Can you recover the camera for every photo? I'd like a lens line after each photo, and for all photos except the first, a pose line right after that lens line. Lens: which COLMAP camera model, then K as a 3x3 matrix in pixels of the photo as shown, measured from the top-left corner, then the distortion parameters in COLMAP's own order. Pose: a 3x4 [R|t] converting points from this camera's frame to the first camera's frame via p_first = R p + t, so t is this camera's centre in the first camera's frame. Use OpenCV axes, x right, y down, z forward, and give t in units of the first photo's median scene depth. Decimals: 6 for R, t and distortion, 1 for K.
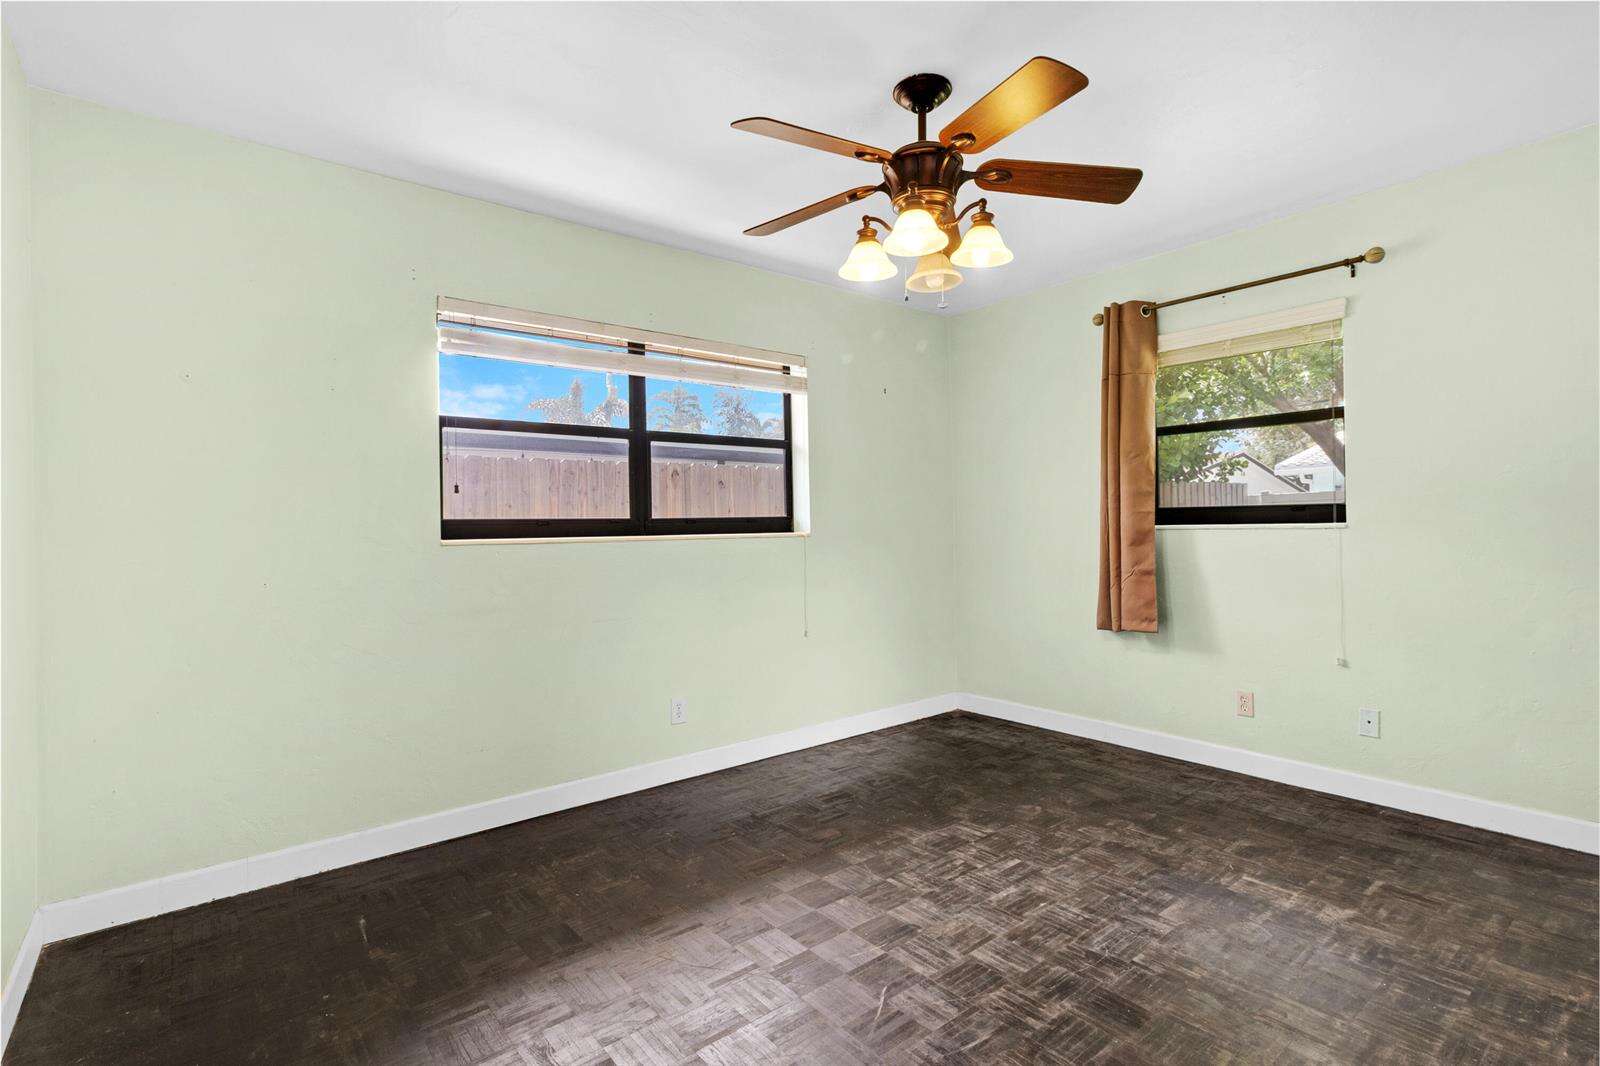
lens RADIAL K [[748.2, 0, 800.7], [0, 748.2, 518.7], [0, 0, 1]] dist [-0.000630, -0.000188]
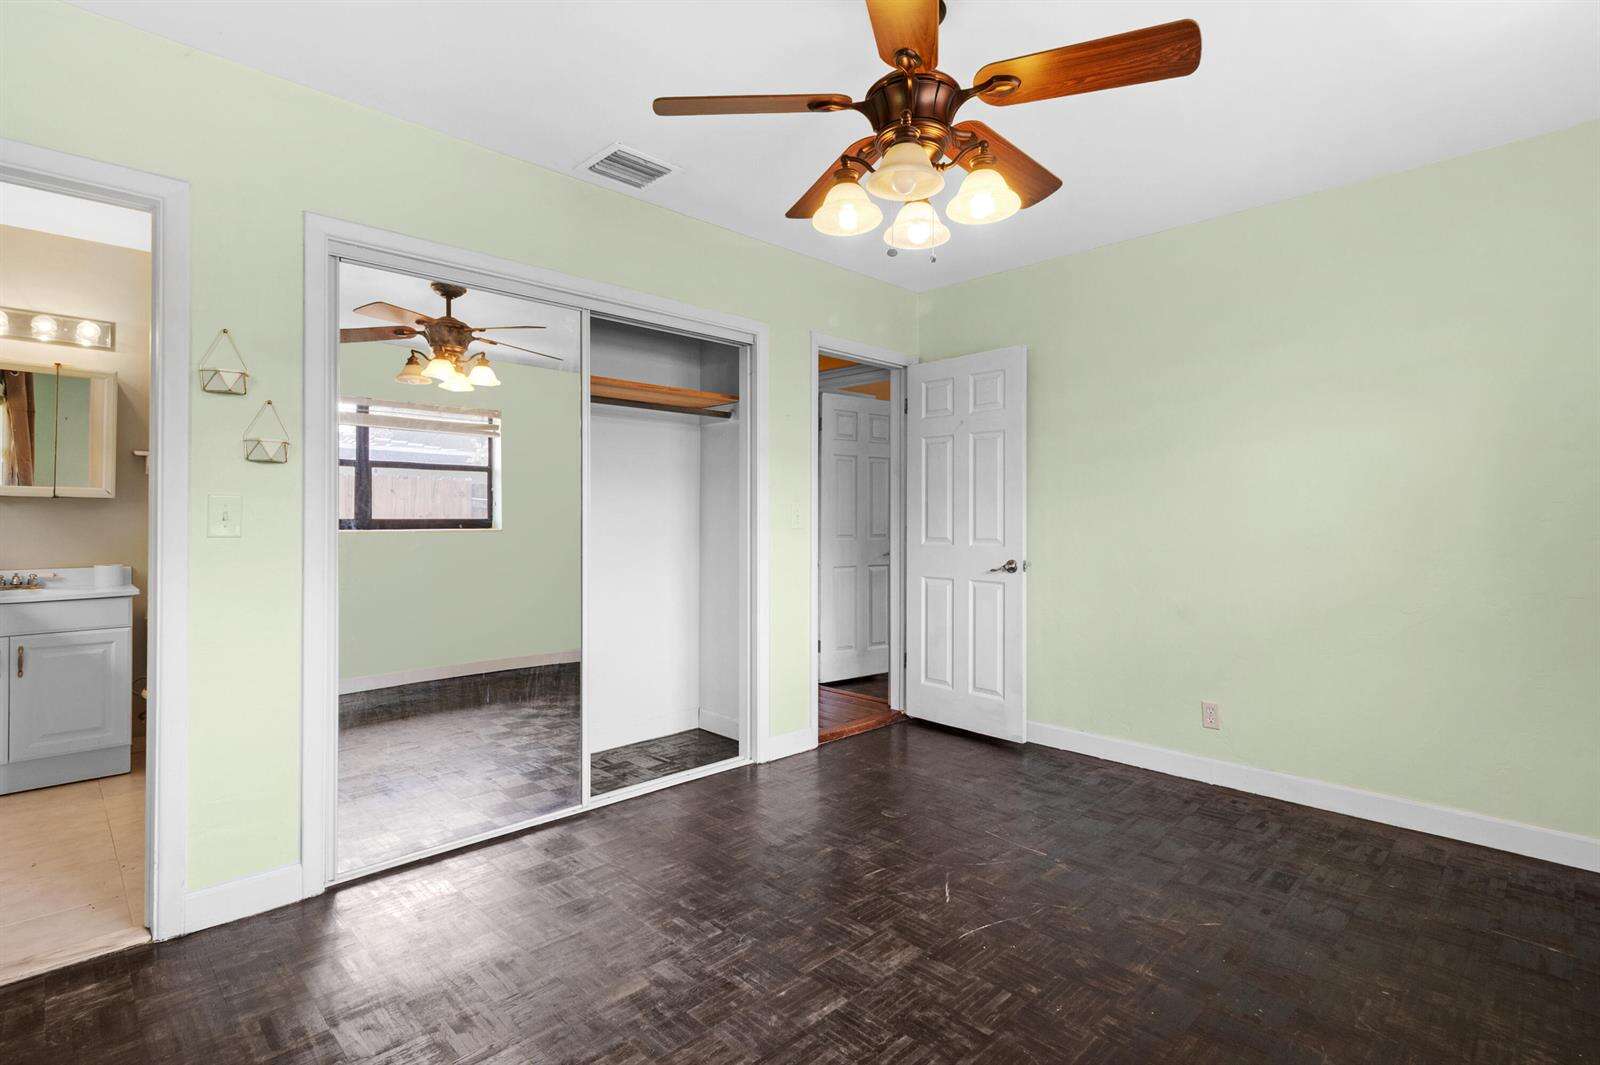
lens RADIAL K [[776.5, 0, 800.0], [0, 776.5, 532.5], [0, 0, 1]] dist [-0.003603, -0.001117]
pose [[-0.994898, 0.014802, -0.099791, 0.400134], [0.014307, 0.999882, 0.005666, 0.025581], [0.099863, 0.004209, -0.994992, 1.914250]]
